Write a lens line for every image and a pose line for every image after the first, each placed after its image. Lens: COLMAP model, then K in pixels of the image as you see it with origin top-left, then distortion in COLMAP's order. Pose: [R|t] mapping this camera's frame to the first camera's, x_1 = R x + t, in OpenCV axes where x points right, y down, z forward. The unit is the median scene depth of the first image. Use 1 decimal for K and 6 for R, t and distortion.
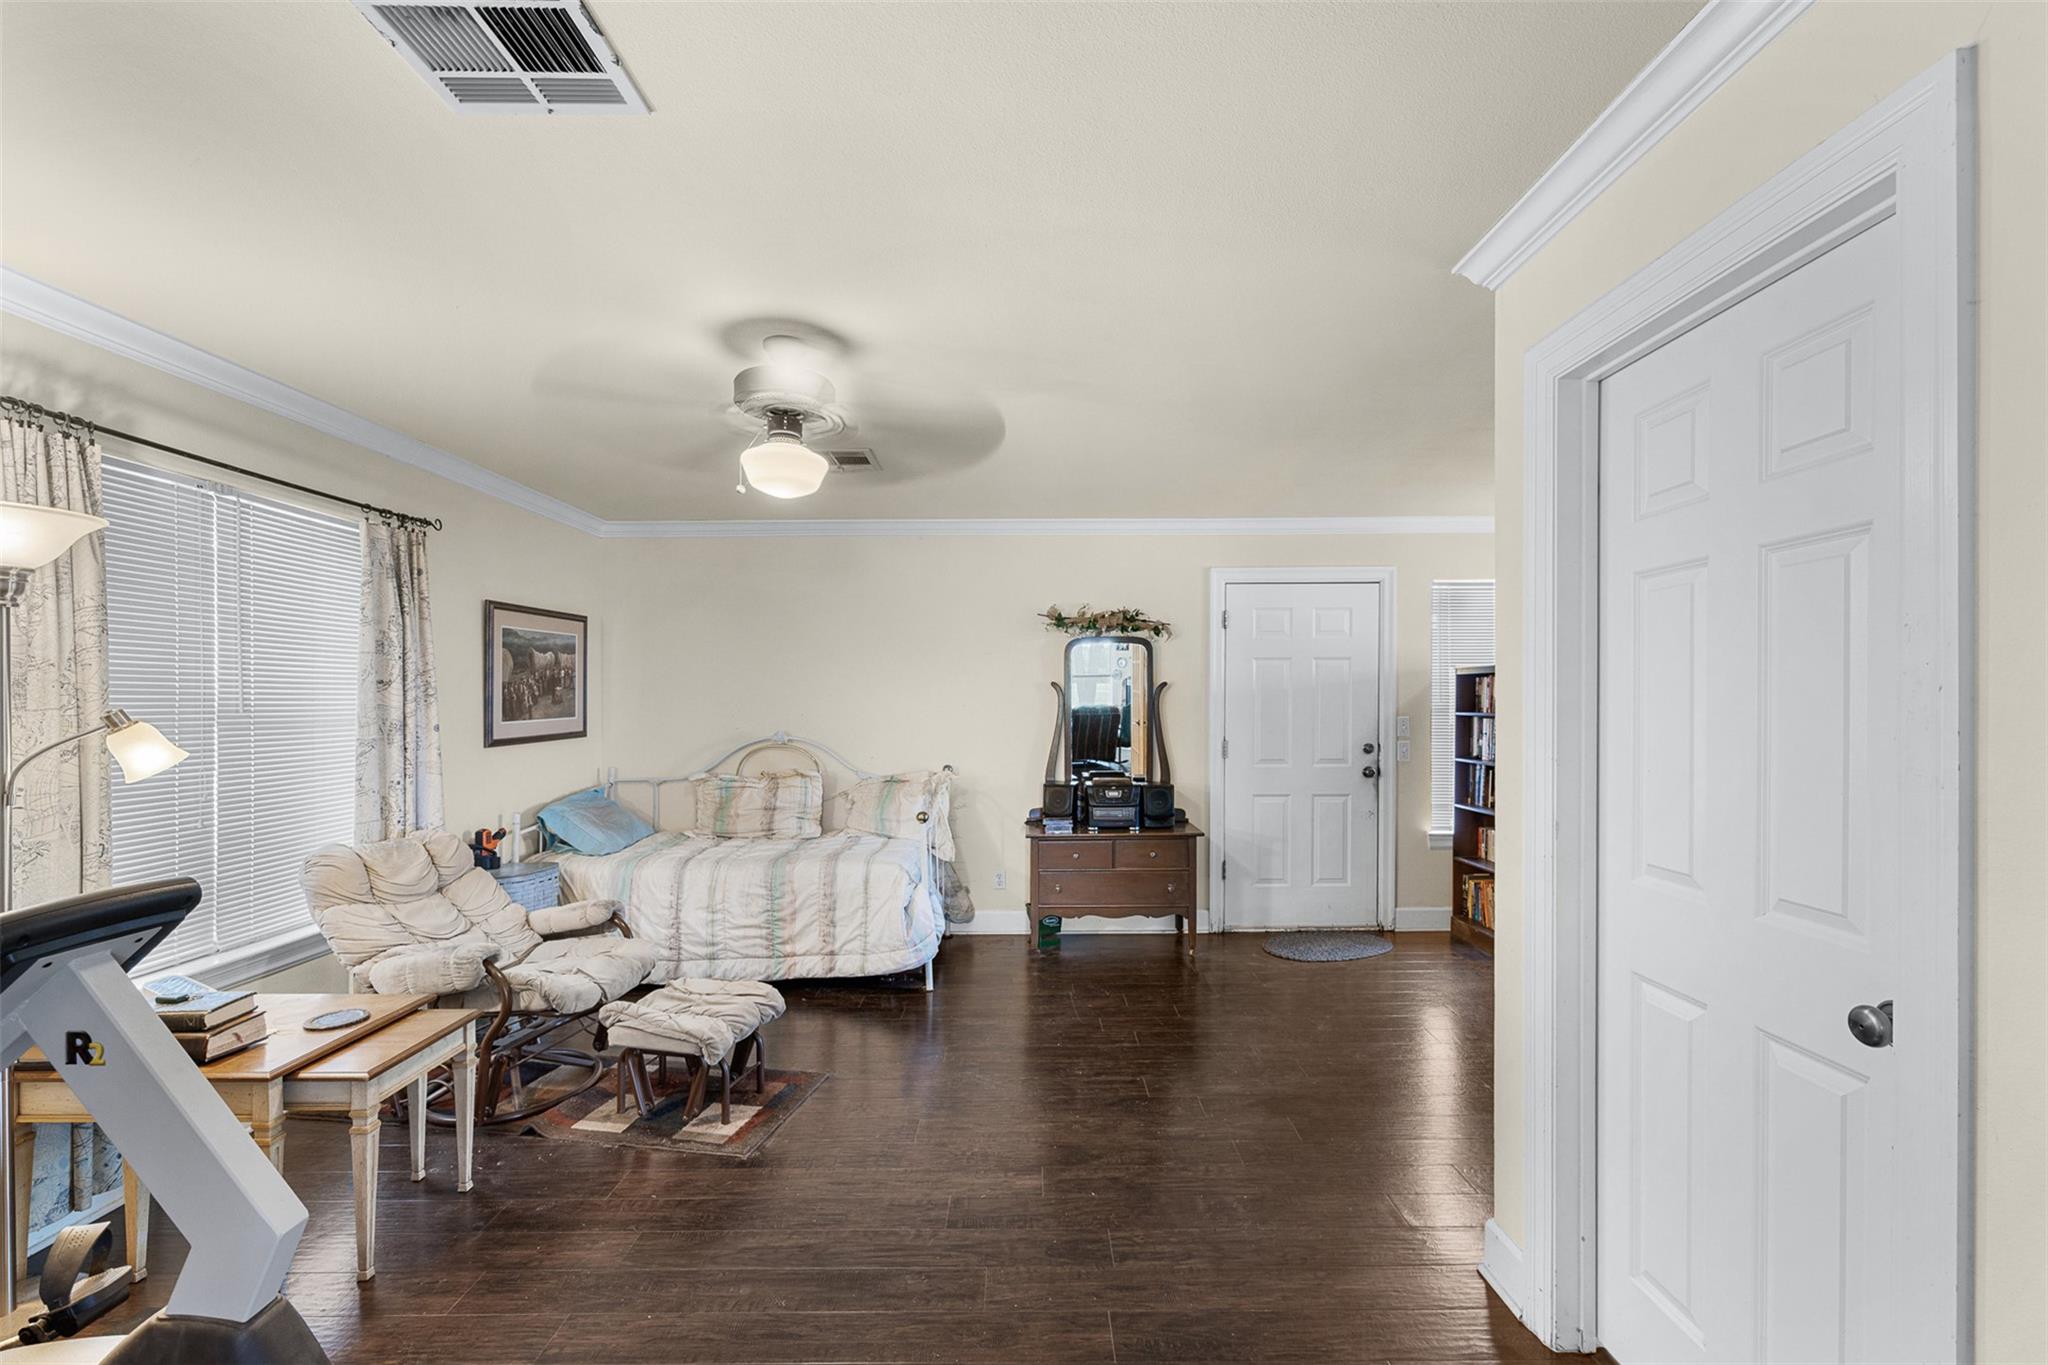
lens RADIAL K [[862.9, 0, 1021.4], [0, 862.9, 676.4], [0, 0, 1]] dist [-0.000218, 0.000218]
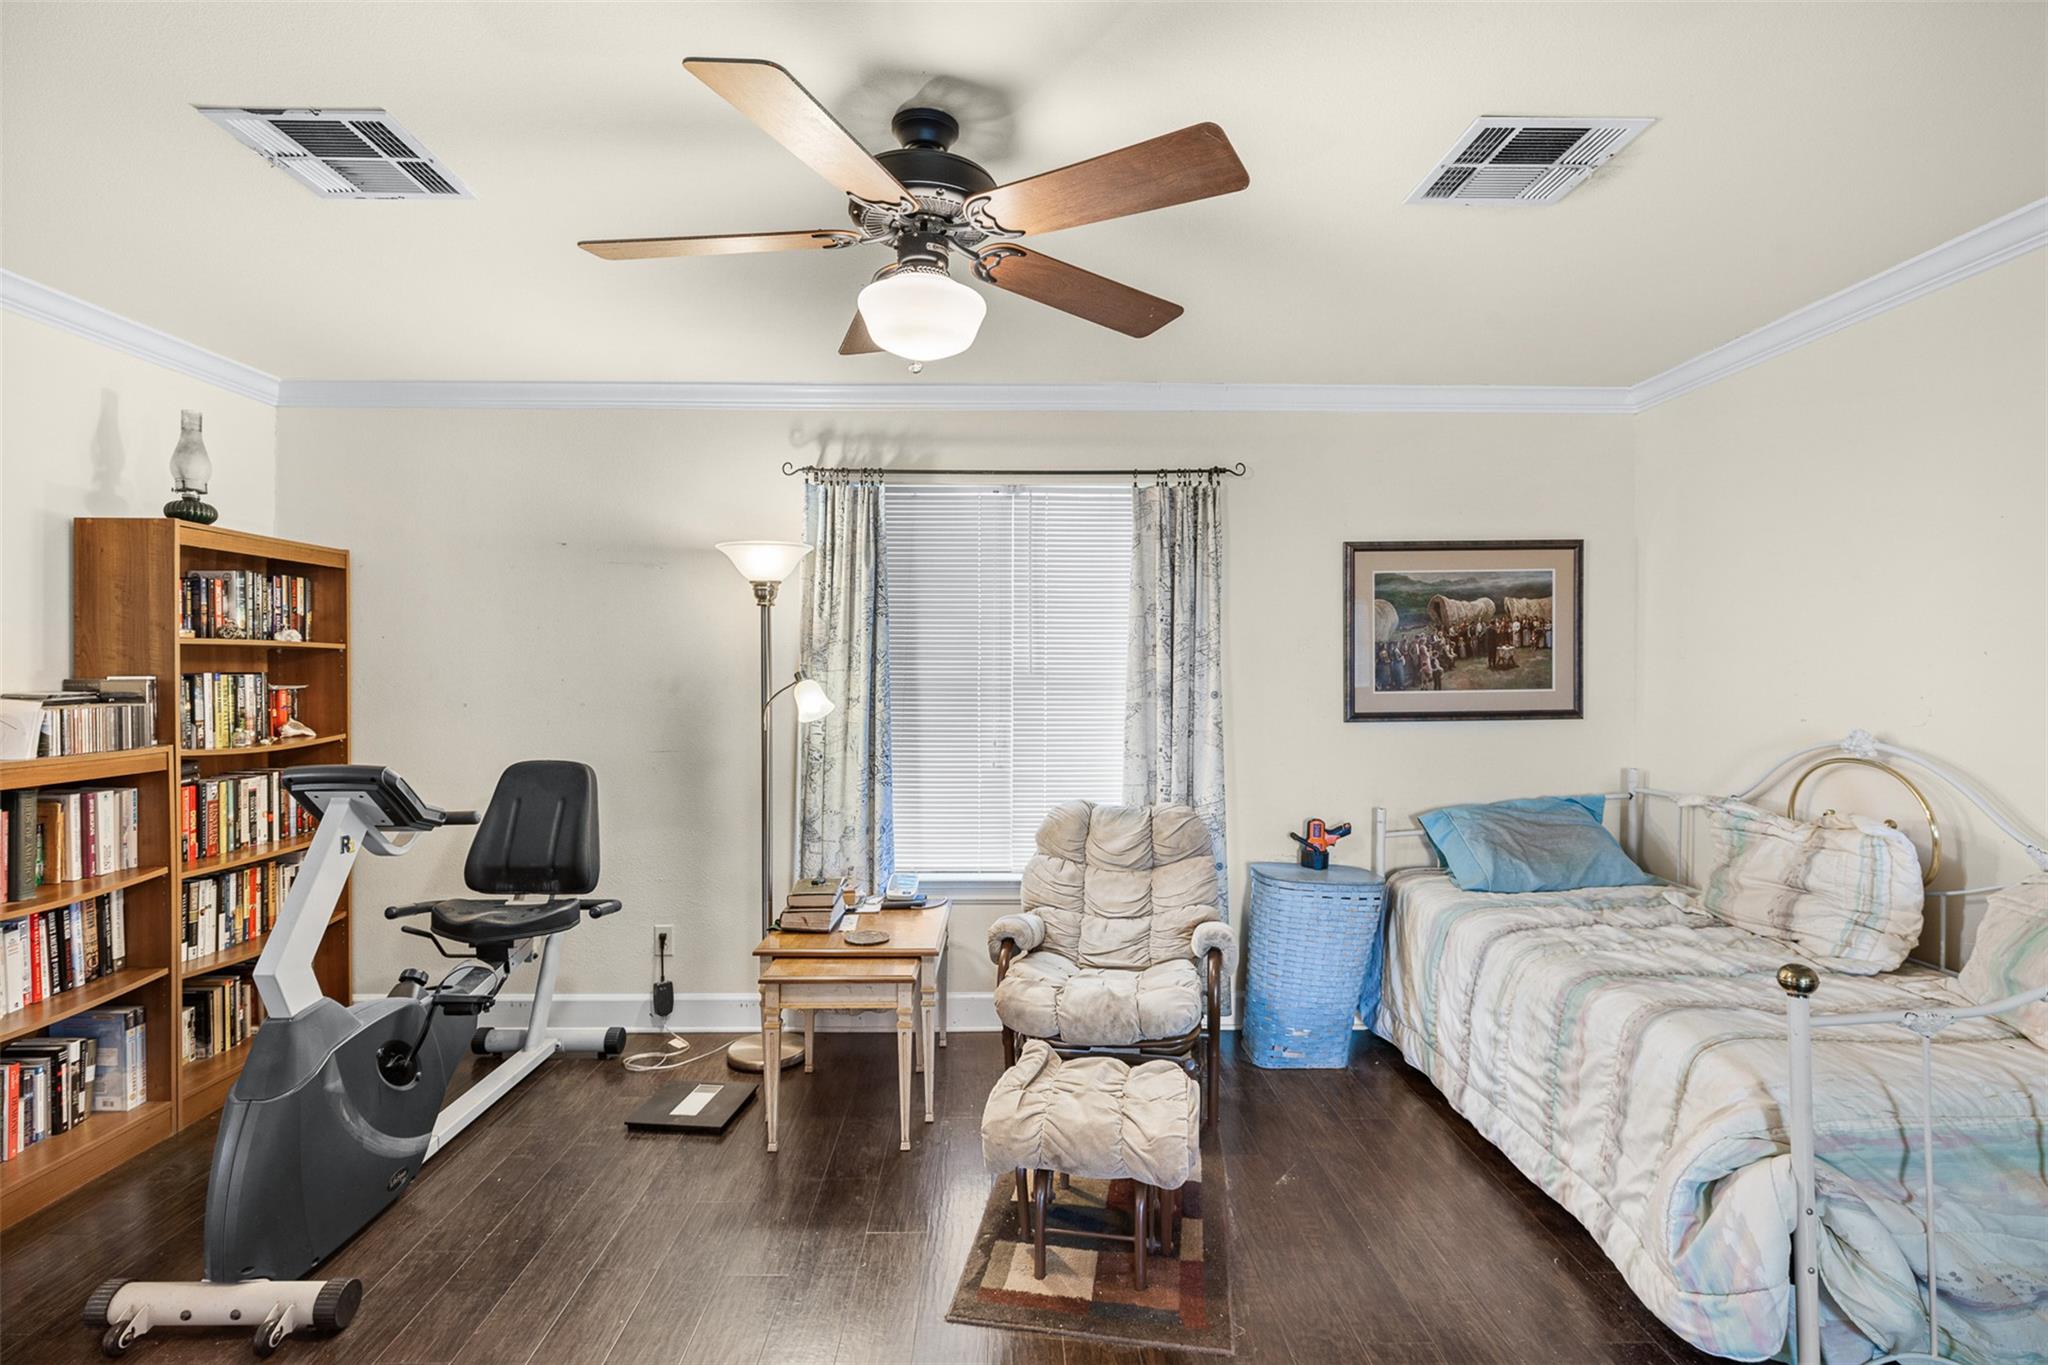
lens RADIAL K [[978.0, 0, 1020.2], [0, 978.0, 655.6], [0, 0, 1]] dist [-0.001523, -0.000057]
pose [[0.020774, -0.014536, -0.999679, 0.302901], [0.026420, 0.999553, -0.013985, 0.024050], [0.999435, -0.026121, 0.021148, 0.674398]]
